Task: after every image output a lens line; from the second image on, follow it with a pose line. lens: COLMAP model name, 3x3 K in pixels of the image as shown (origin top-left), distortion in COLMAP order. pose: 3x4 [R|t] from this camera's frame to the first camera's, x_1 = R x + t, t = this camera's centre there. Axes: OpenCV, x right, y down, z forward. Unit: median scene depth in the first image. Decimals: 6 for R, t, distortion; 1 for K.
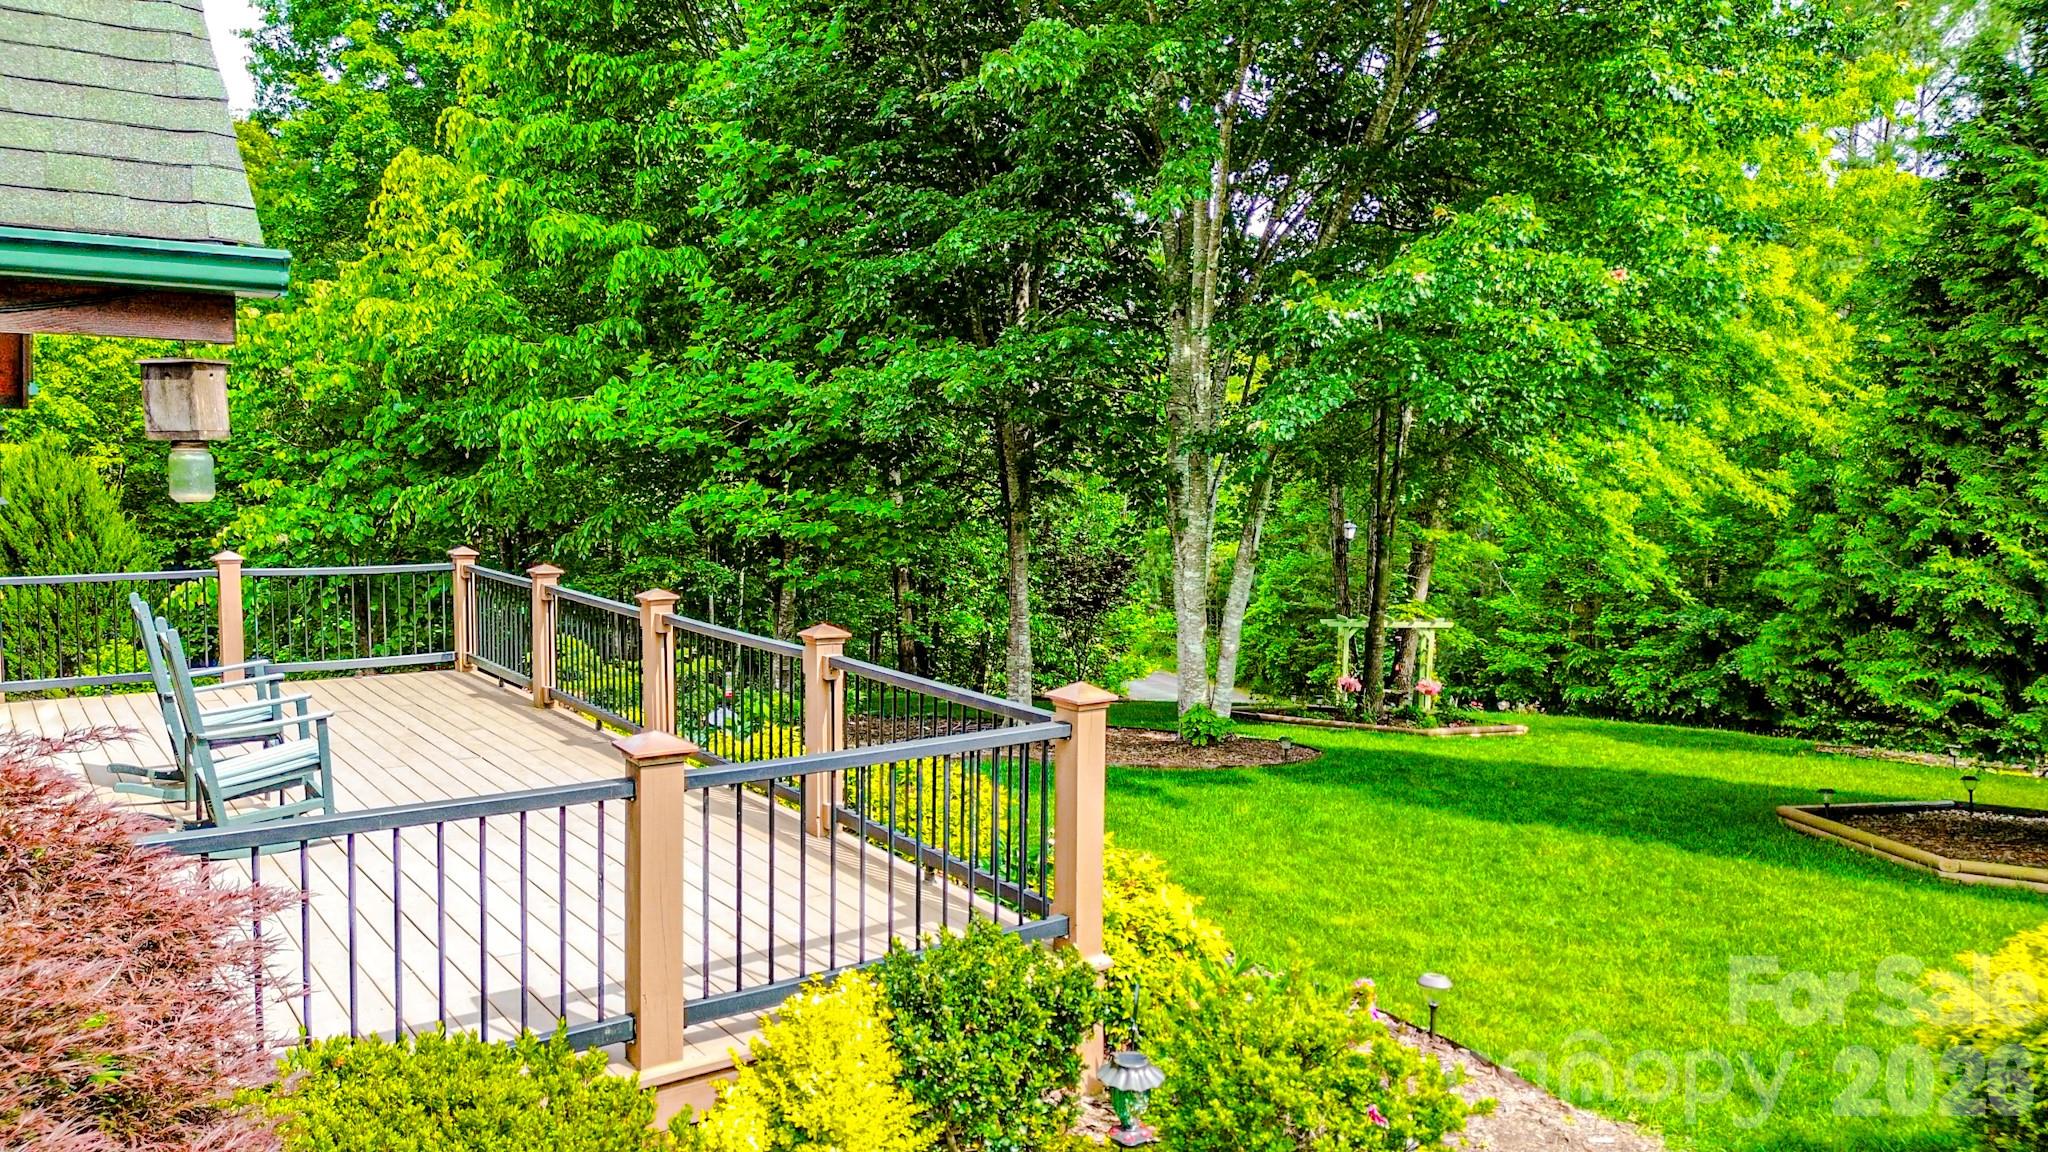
lens RADIAL K [[1432.1, 0, 1021.0], [0, 1432.1, 571.0], [0, 0, 1]] dist [0.067161, -0.041984]
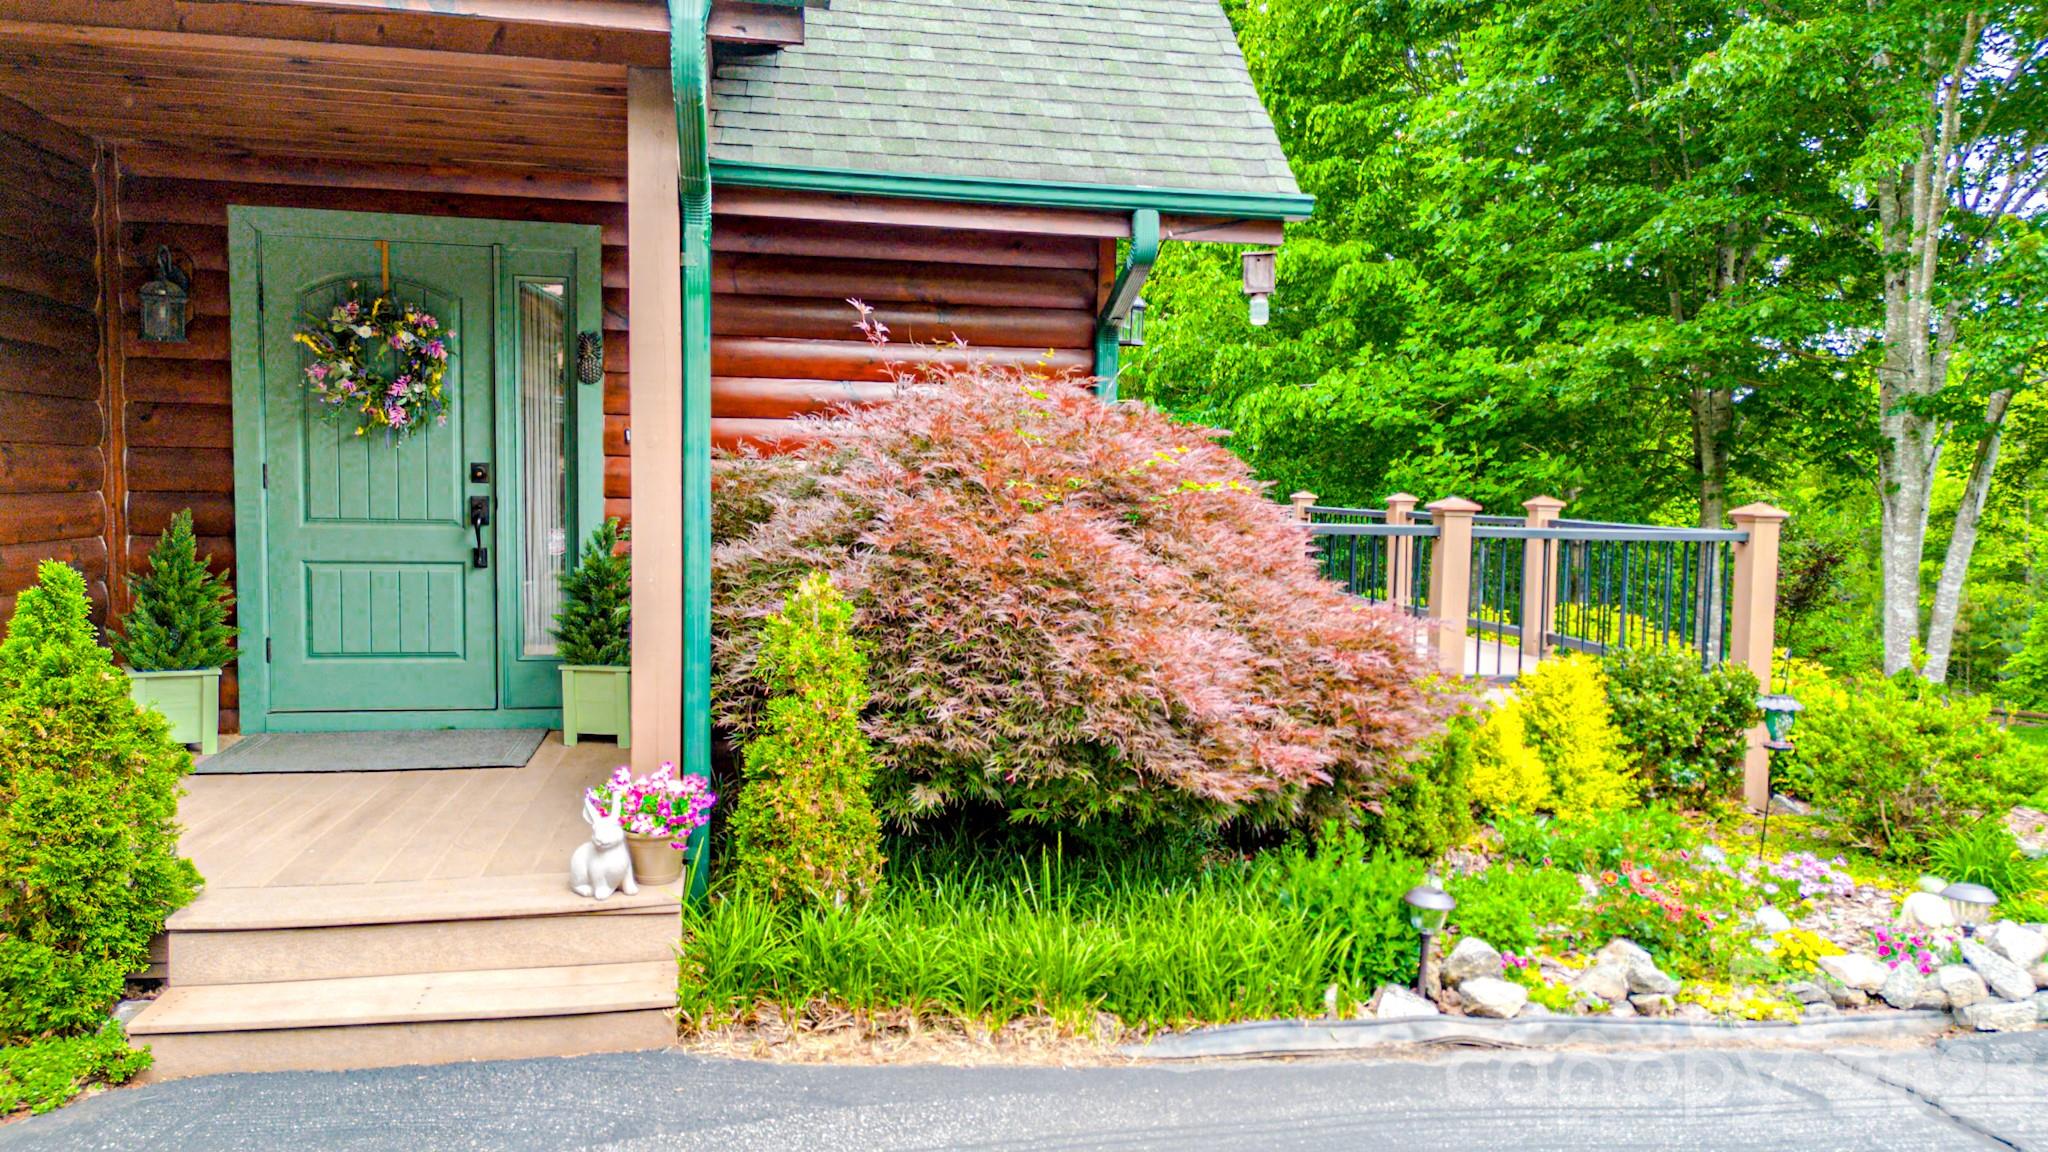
lens RADIAL K [[1432.1, 0, 1021.0], [0, 1432.1, 571.0], [0, 0, 1]] dist [0.067161, -0.041984]
pose [[0.901265, 0.030669, -0.432182, 0.003308], [-0.042421, 0.998945, -0.017577, 0.067582], [0.431187, 0.034175, 0.901615, -0.193241]]
